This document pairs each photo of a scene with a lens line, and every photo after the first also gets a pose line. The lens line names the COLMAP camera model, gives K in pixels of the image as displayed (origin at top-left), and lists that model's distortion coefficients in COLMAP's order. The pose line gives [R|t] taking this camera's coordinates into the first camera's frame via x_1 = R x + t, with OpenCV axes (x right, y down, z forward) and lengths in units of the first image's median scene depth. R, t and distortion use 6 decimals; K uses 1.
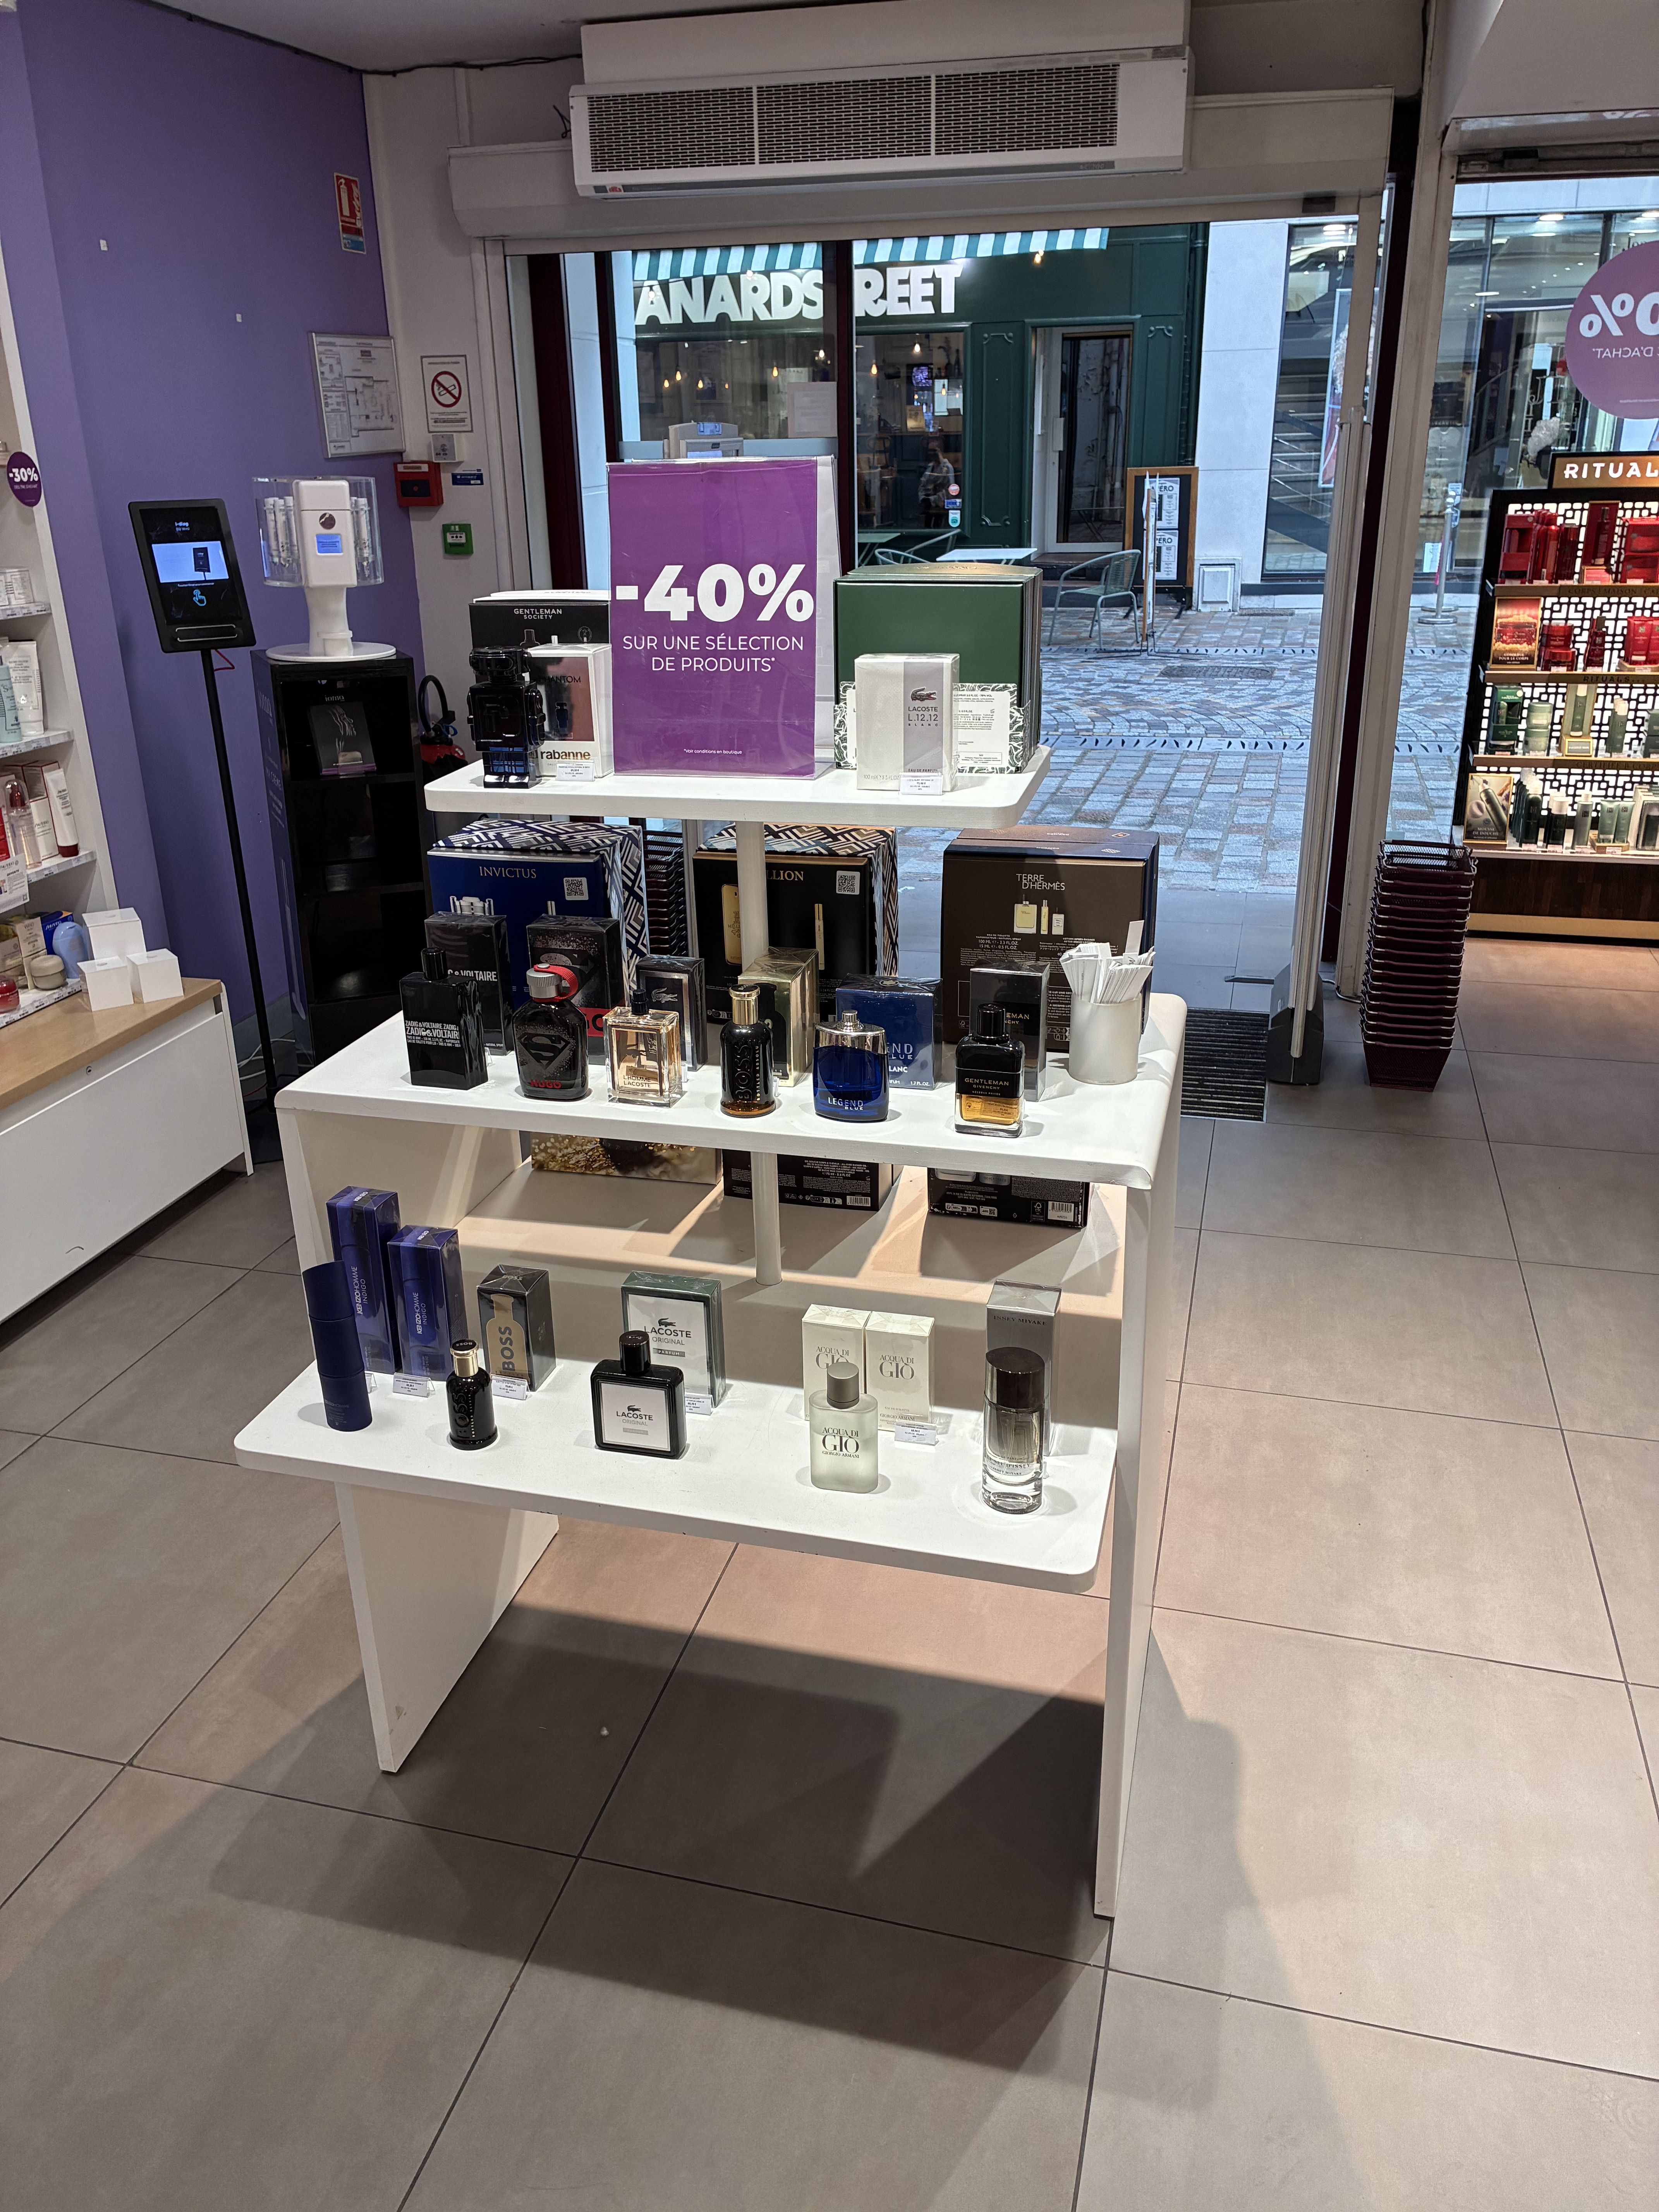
lens RADIAL K [[1662.6, 0, 832.6], [0, 1662.6, 1096.9], [0, 0, 1]] dist [0.046865, -0.057530]
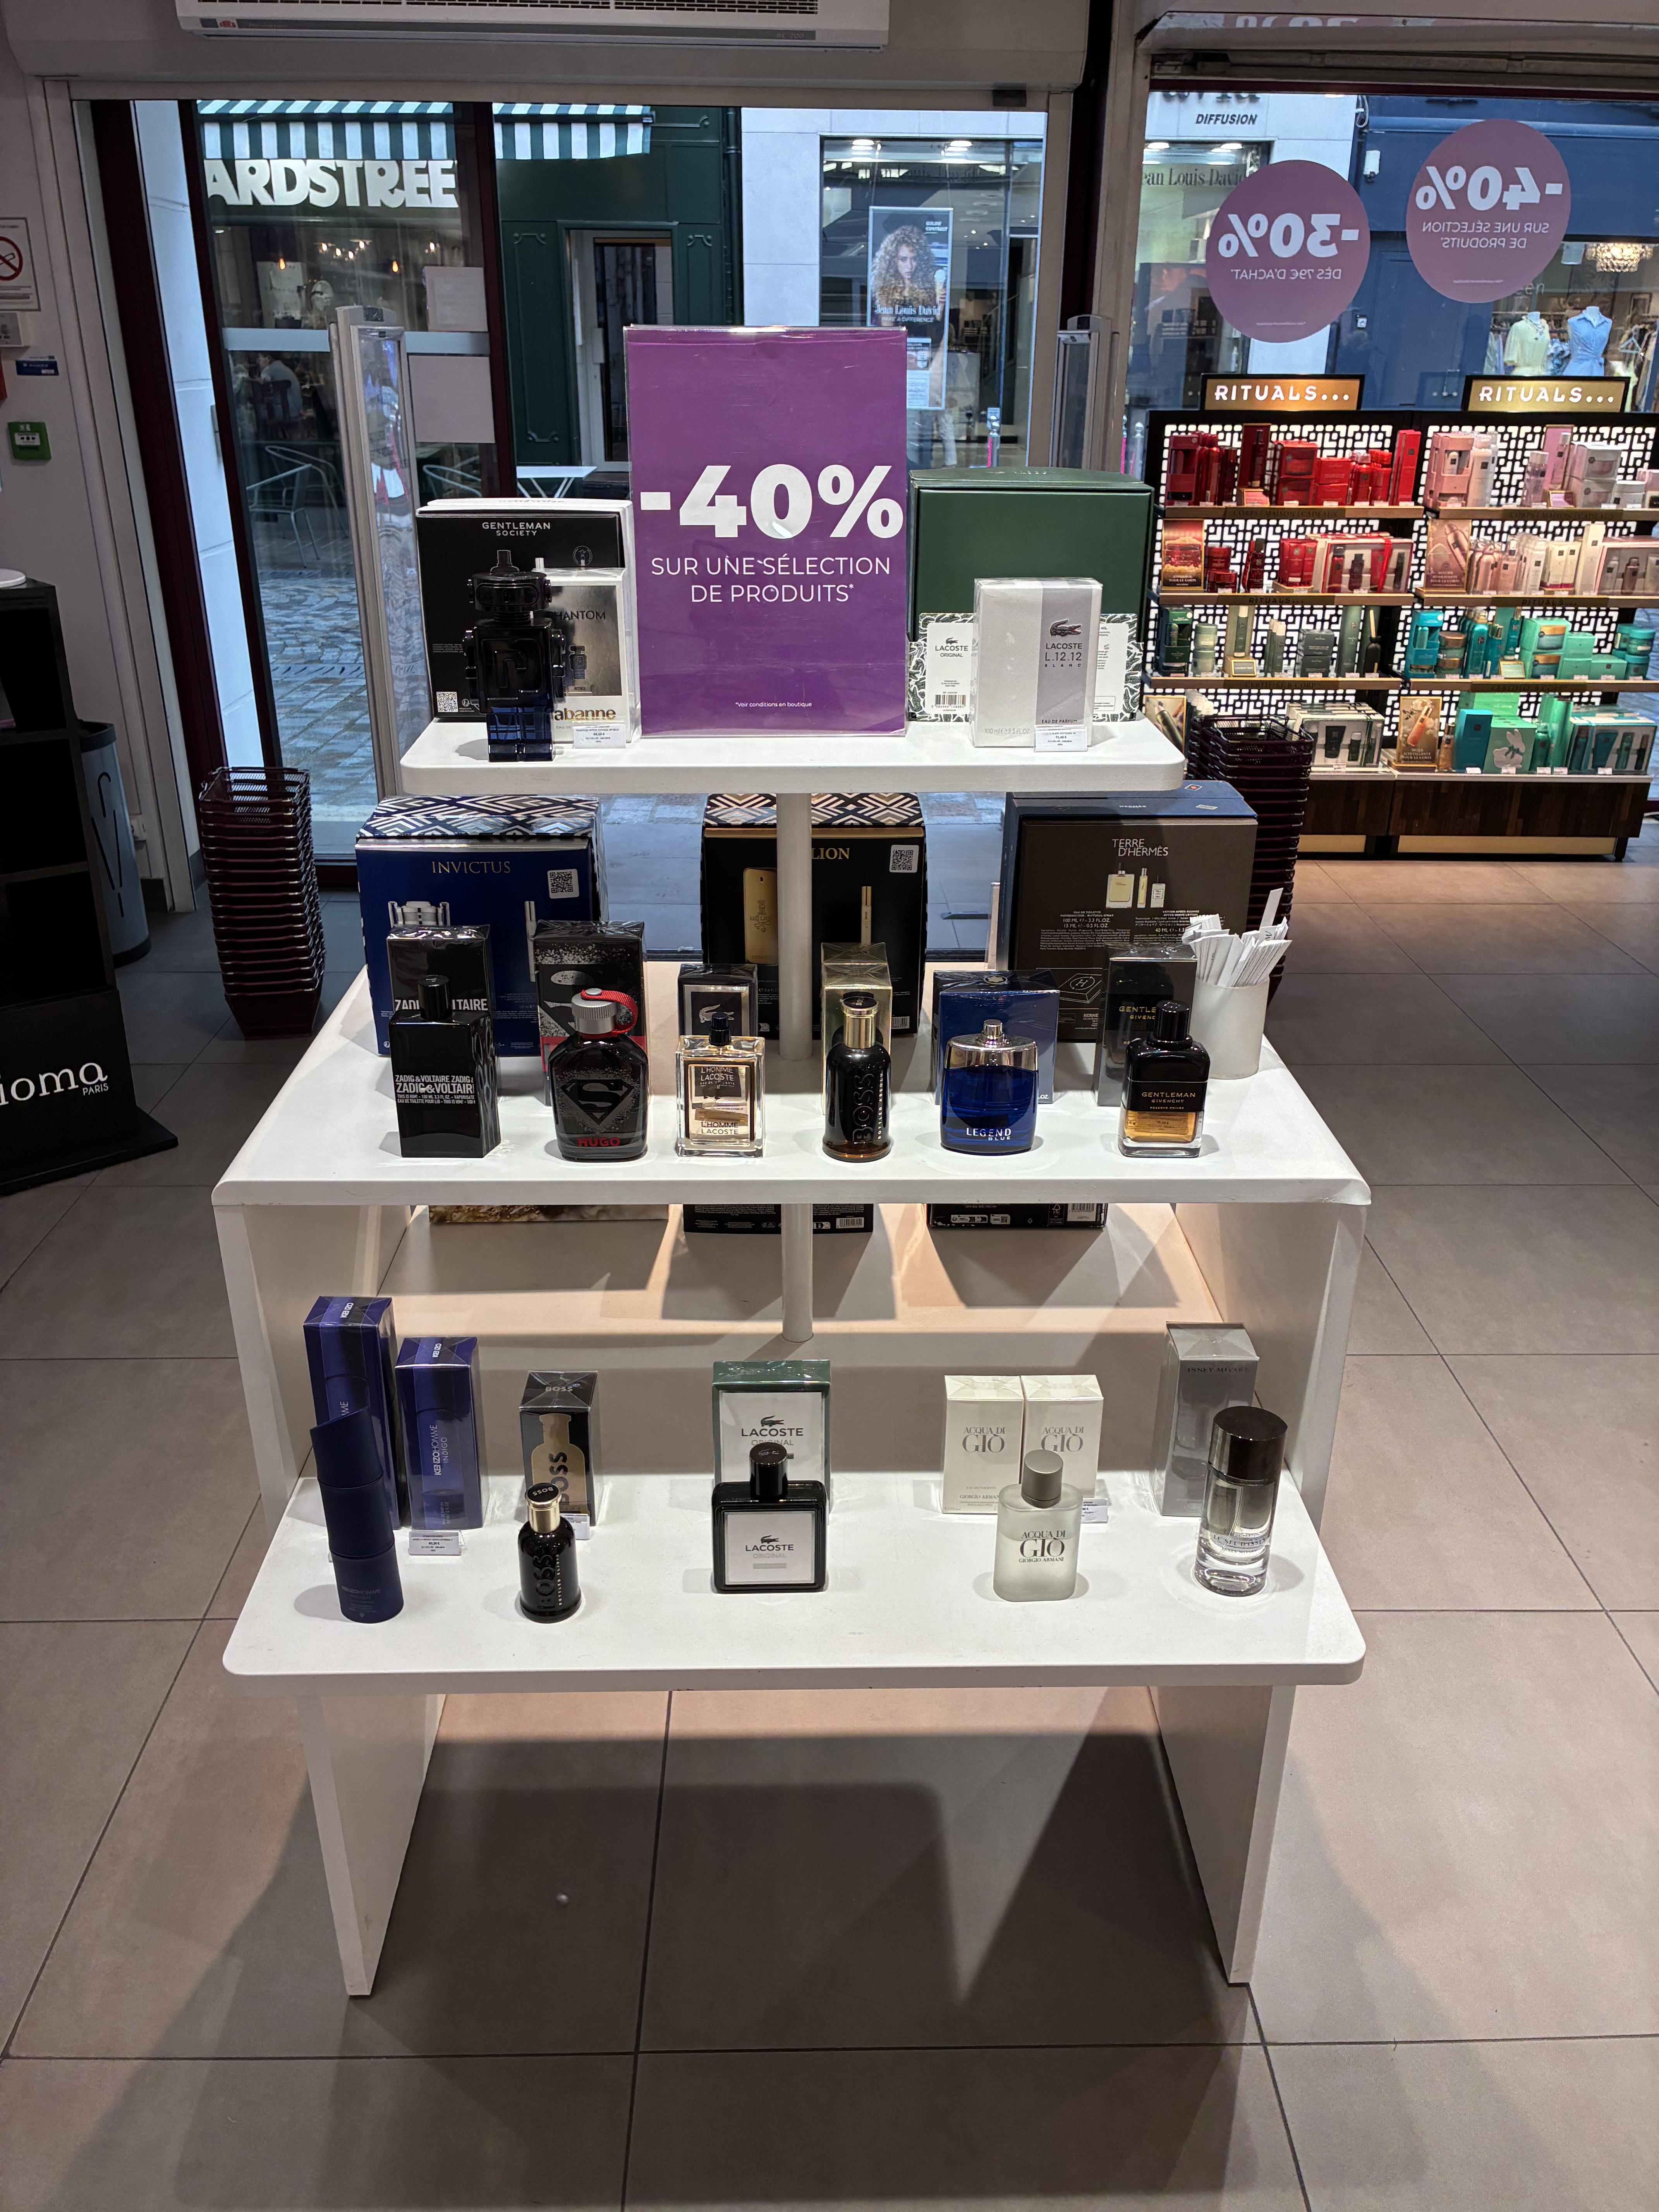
lens RADIAL K [[1662.6, 0, 849.1], [0, 1662.6, 1108.4], [0, 0, 1]] dist [0.046865, -0.057530]
pose [[0.958663, -0.092060, 0.269241, -0.243285], [0.078955, 0.995123, 0.059128, -0.054565], [-0.273371, -0.035426, 0.961256, 0.199596]]
